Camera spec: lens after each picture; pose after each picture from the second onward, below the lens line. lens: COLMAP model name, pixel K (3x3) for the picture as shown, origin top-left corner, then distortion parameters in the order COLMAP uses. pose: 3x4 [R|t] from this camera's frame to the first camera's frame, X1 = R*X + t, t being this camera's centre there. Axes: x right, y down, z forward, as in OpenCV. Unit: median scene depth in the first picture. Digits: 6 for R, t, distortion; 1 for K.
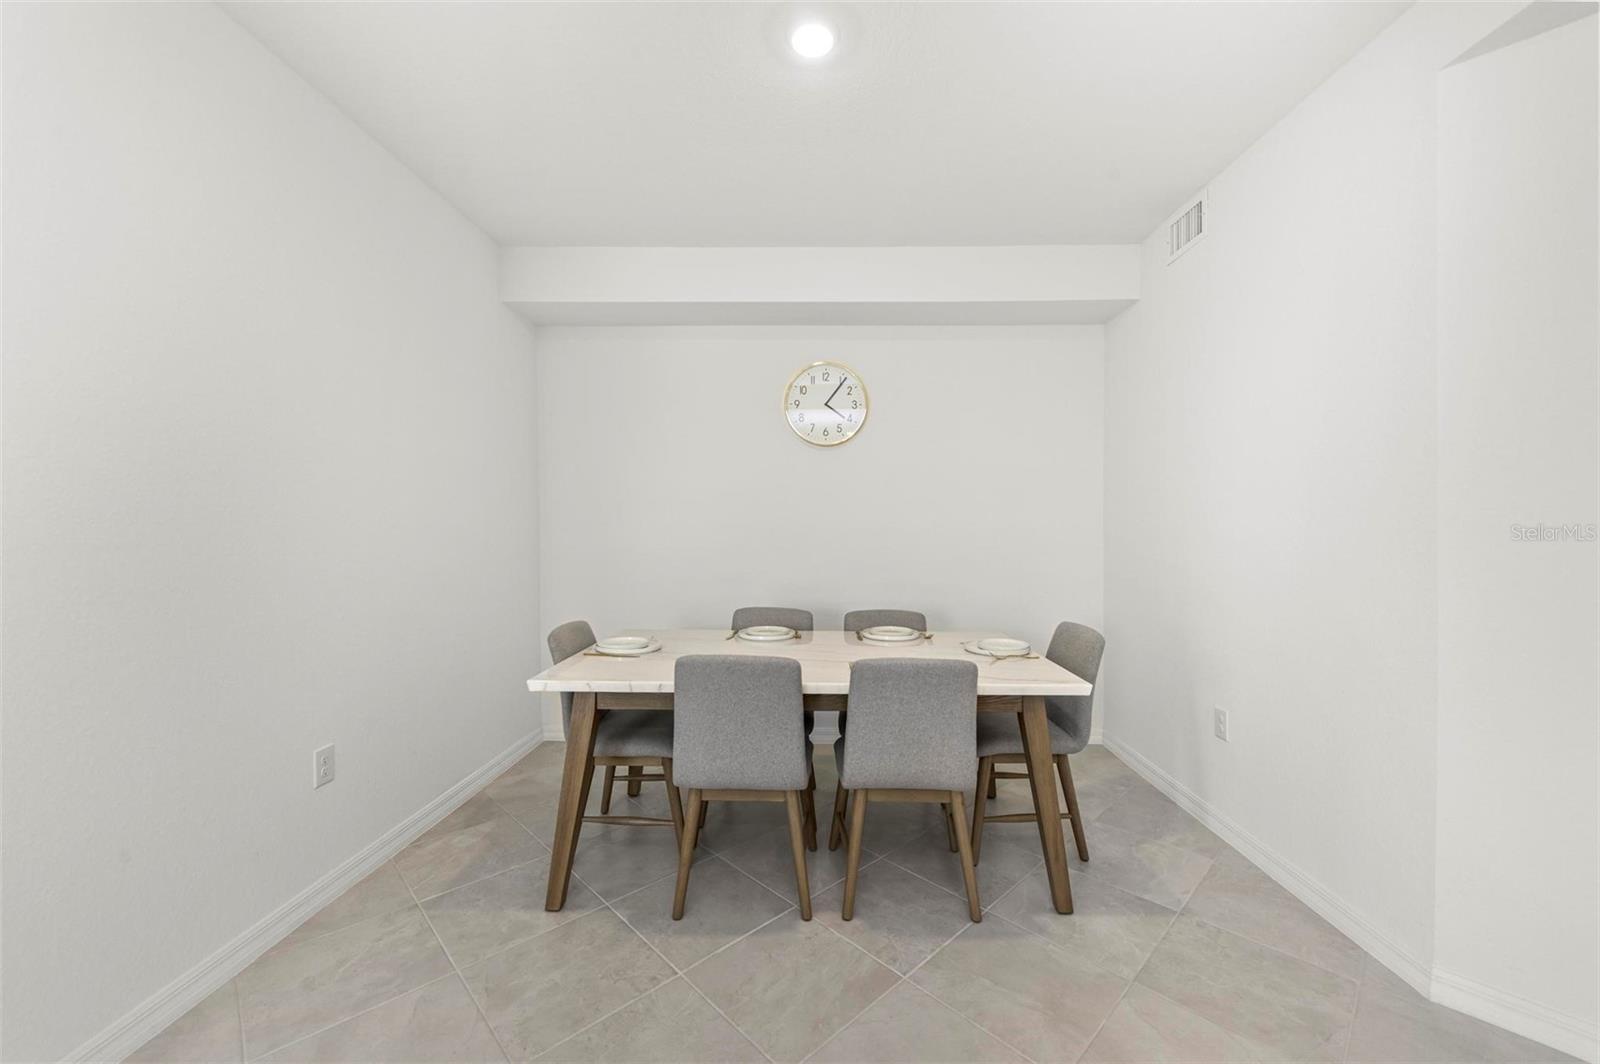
lens RADIAL K [[622.2, 0, 803.2], [0, 622.2, 535.8], [0, 0, 1]] dist [0.007062, 0.000082]
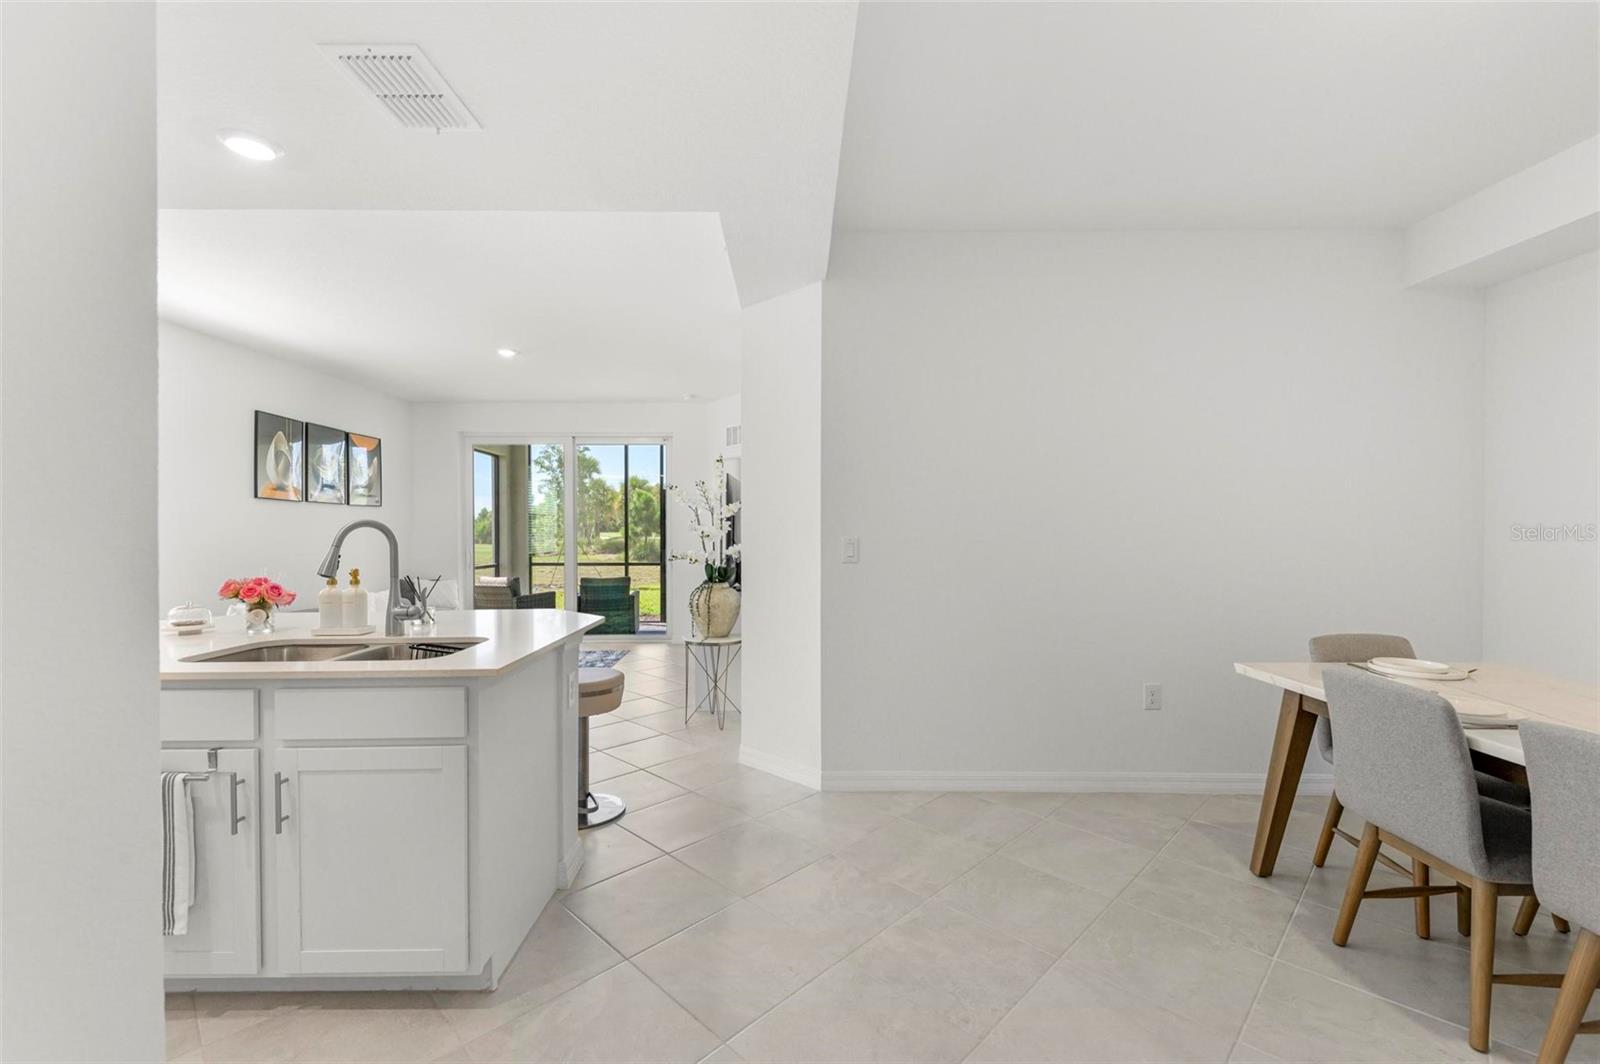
lens RADIAL K [[674.9, 0, 807.0], [0, 674.9, 535.5], [0, 0, 1]] dist [0.007667, -0.000075]
pose [[0.034461, 0.006473, -0.999385, 0.763691], [-0.015643, 0.999860, 0.005937, -0.002075], [0.999284, 0.015428, 0.034558, 0.140278]]
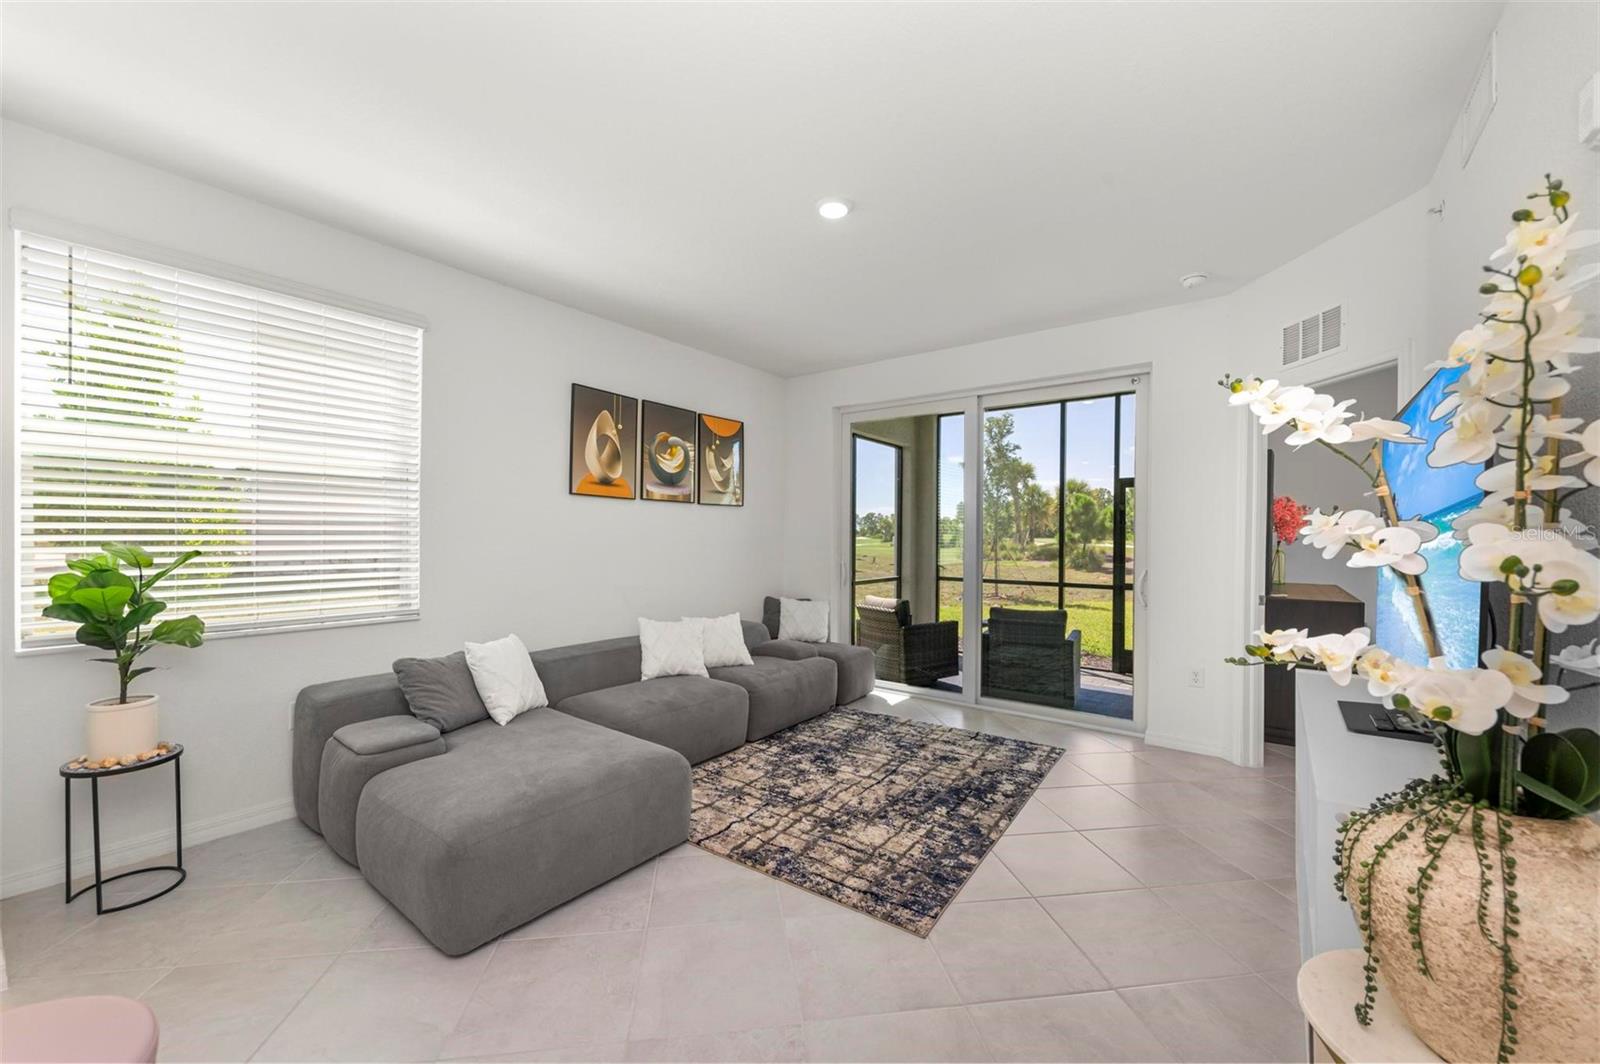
lens RADIAL K [[622.2, 0, 803.2], [0, 622.2, 535.8], [0, 0, 1]] dist [0.007062, 0.000082]
pose [[-0.582360, -0.003737, -0.812923, -0.757746], [-0.020734, 0.999732, 0.010258, -0.005453], [0.812667, 0.022829, -0.582281, -0.204423]]
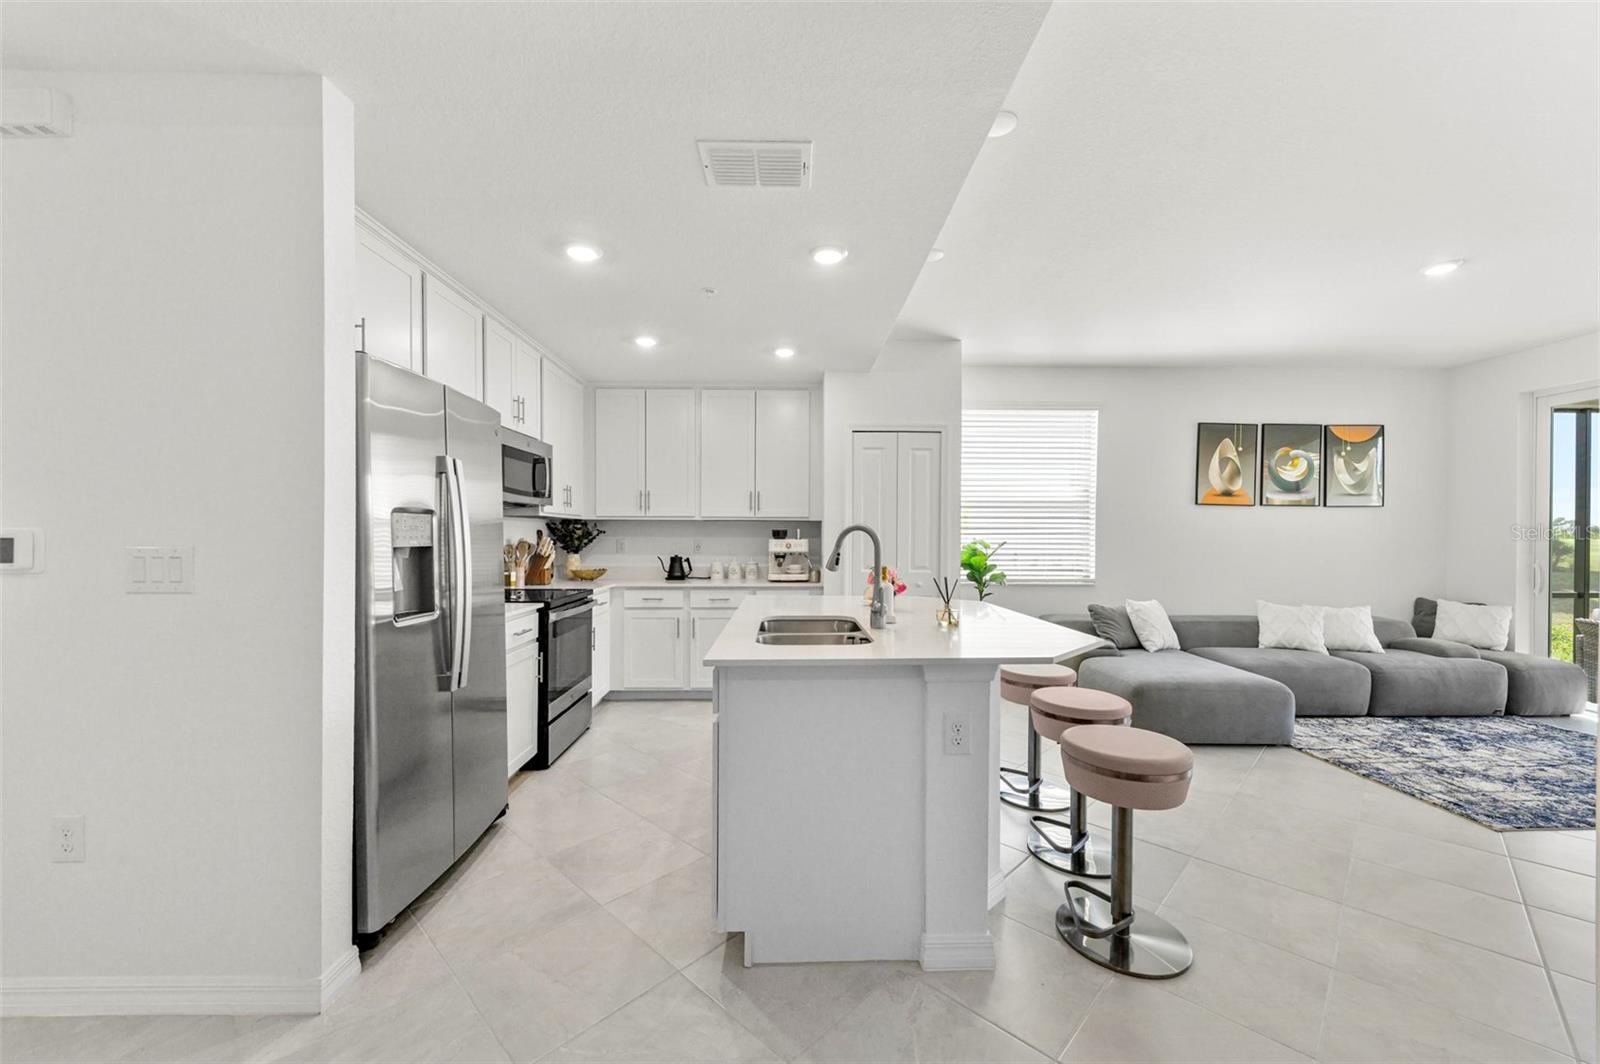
lens RADIAL K [[620.7, 0, 800.0], [0, 620.7, 538.2], [0, 0, 1]] dist [0.016893, -0.006881]
pose [[-0.999321, -0.005067, -0.036489, -0.164354], [-0.005951, 0.999690, 0.024169, -0.011425], [0.036356, 0.024370, -0.999042, 0.620554]]
